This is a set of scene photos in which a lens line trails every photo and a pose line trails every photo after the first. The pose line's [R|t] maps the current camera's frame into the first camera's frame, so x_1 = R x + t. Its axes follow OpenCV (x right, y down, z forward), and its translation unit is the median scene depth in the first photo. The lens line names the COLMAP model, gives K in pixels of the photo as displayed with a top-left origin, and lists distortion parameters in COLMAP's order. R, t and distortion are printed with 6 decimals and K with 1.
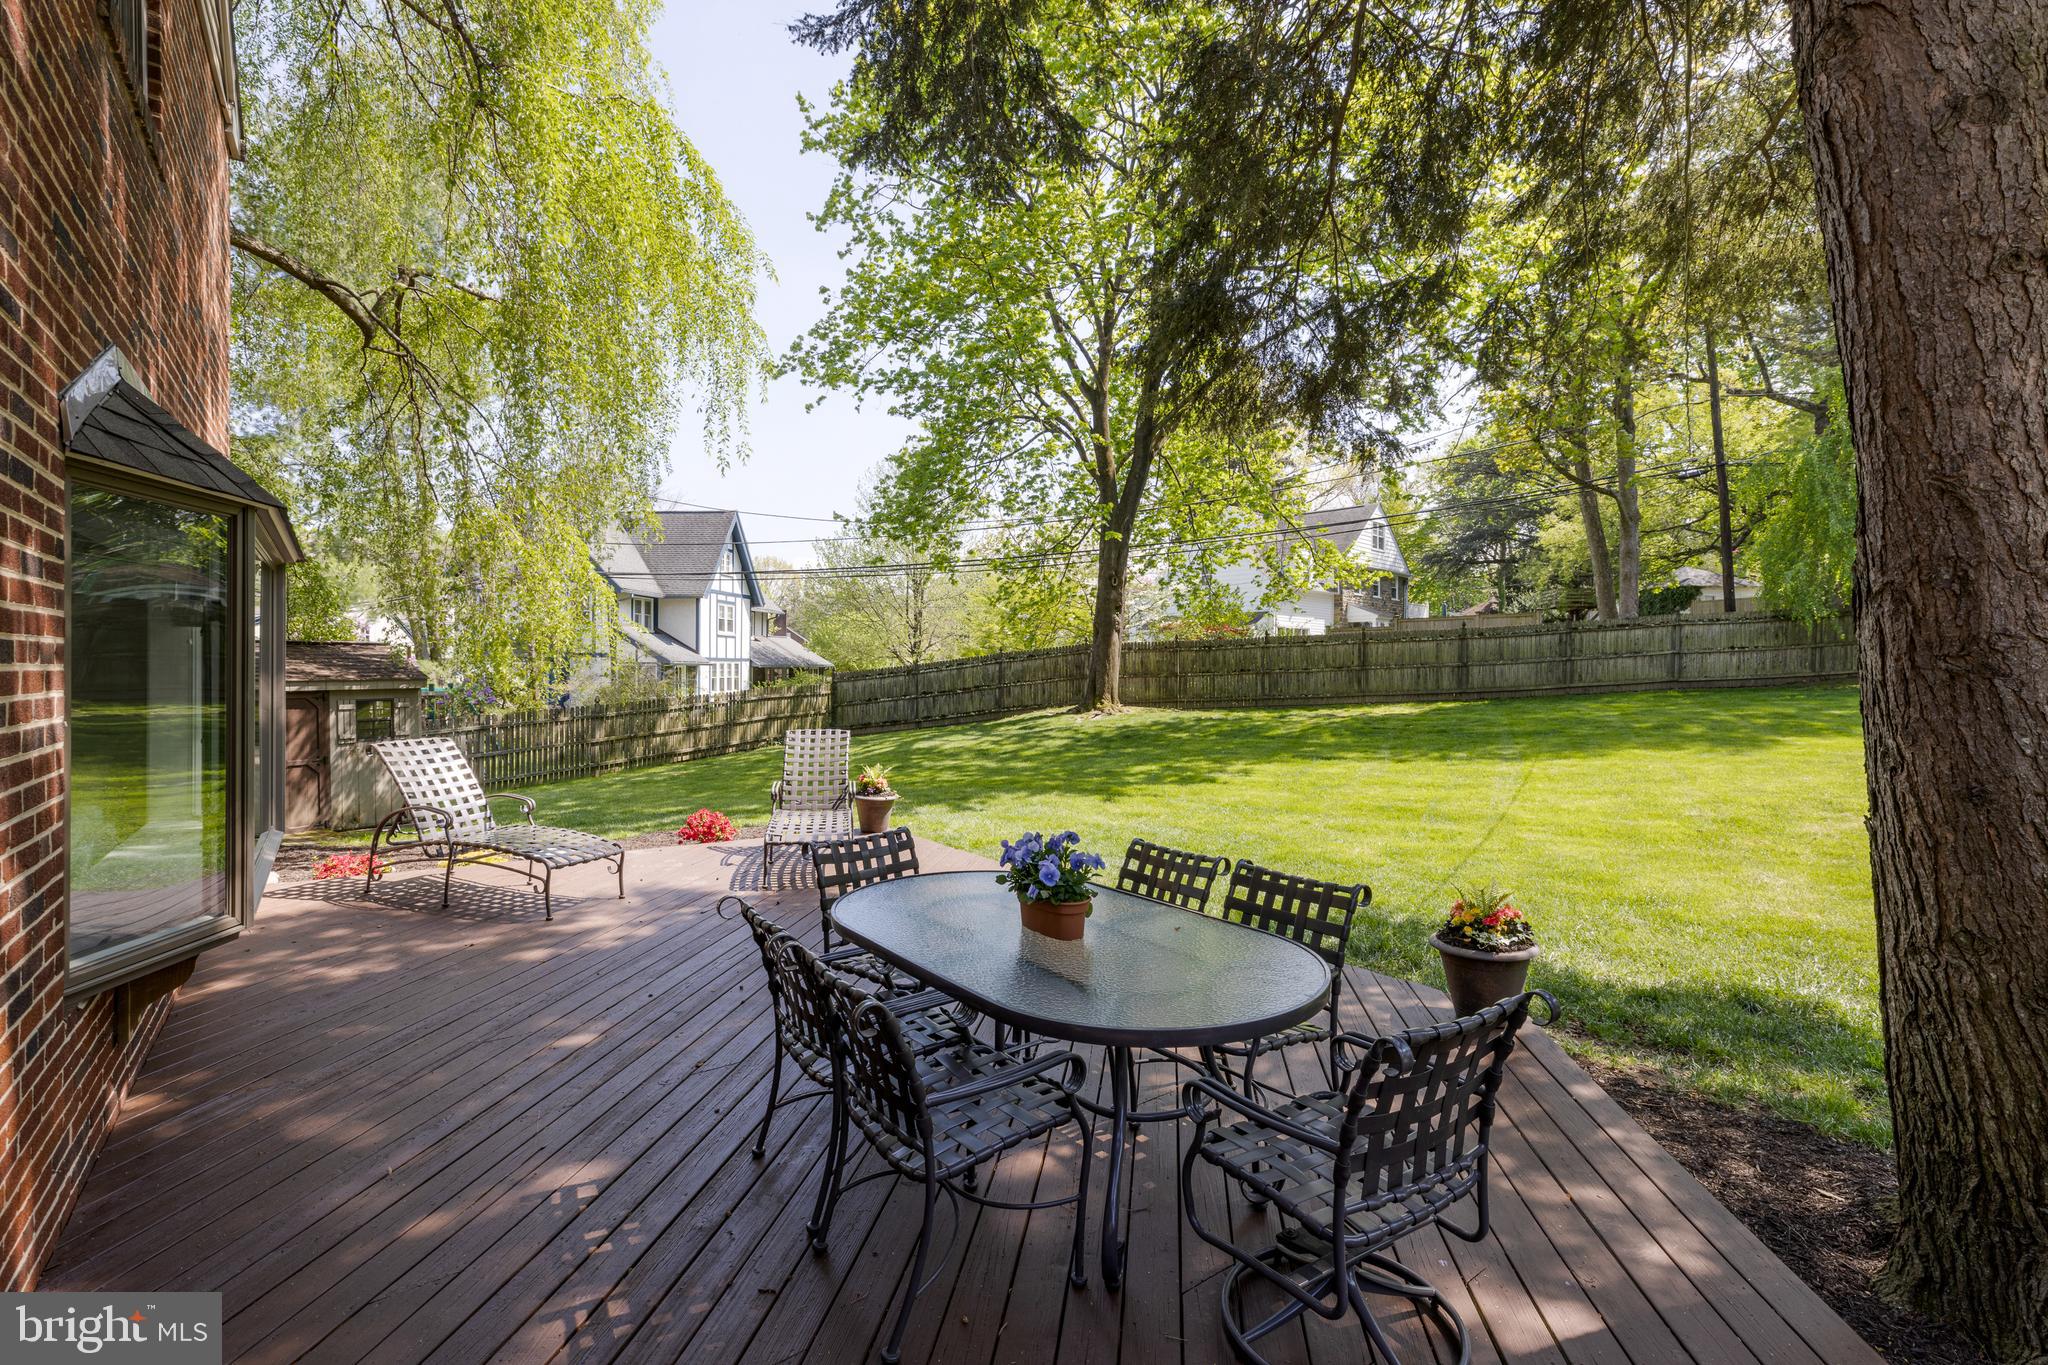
lens RADIAL K [[927.1, 0, 1023.9], [0, 927.1, 675.2], [0, 0, 1]] dist [0.003896, 0.000244]
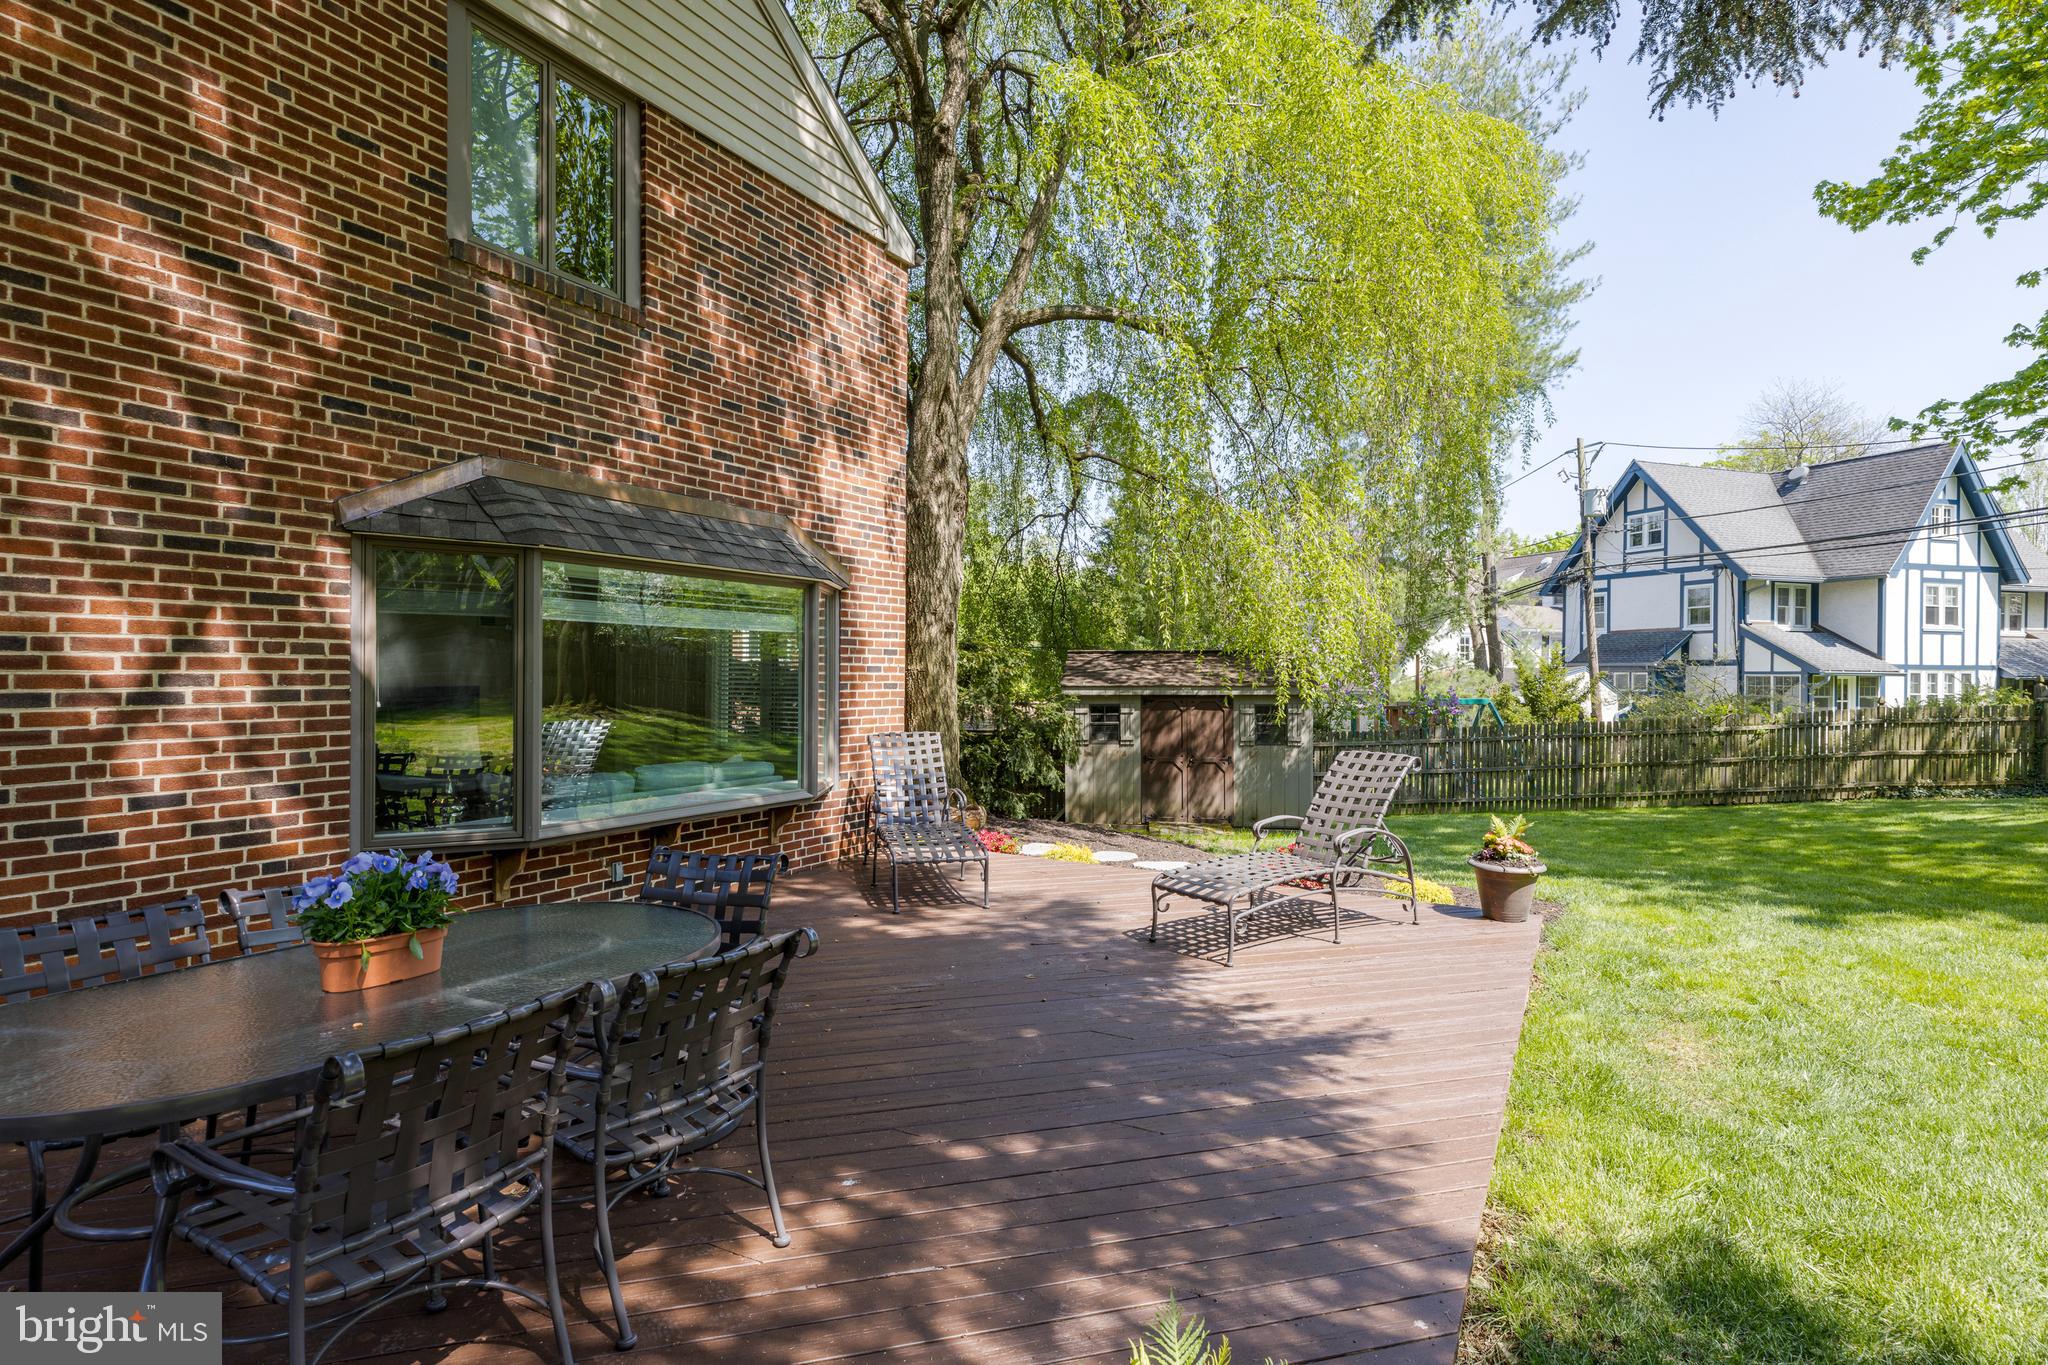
lens RADIAL K [[1060.0, 0, 1026.4], [0, 1060.0, 692.6], [0, 0, 1]] dist [0.000262, 0.000195]
pose [[0.430679, 0.012037, -0.902425, 0.088485], [-0.010085, 0.999913, 0.008524, 0.001510], [0.902449, 0.005430, 0.430763, 0.090508]]
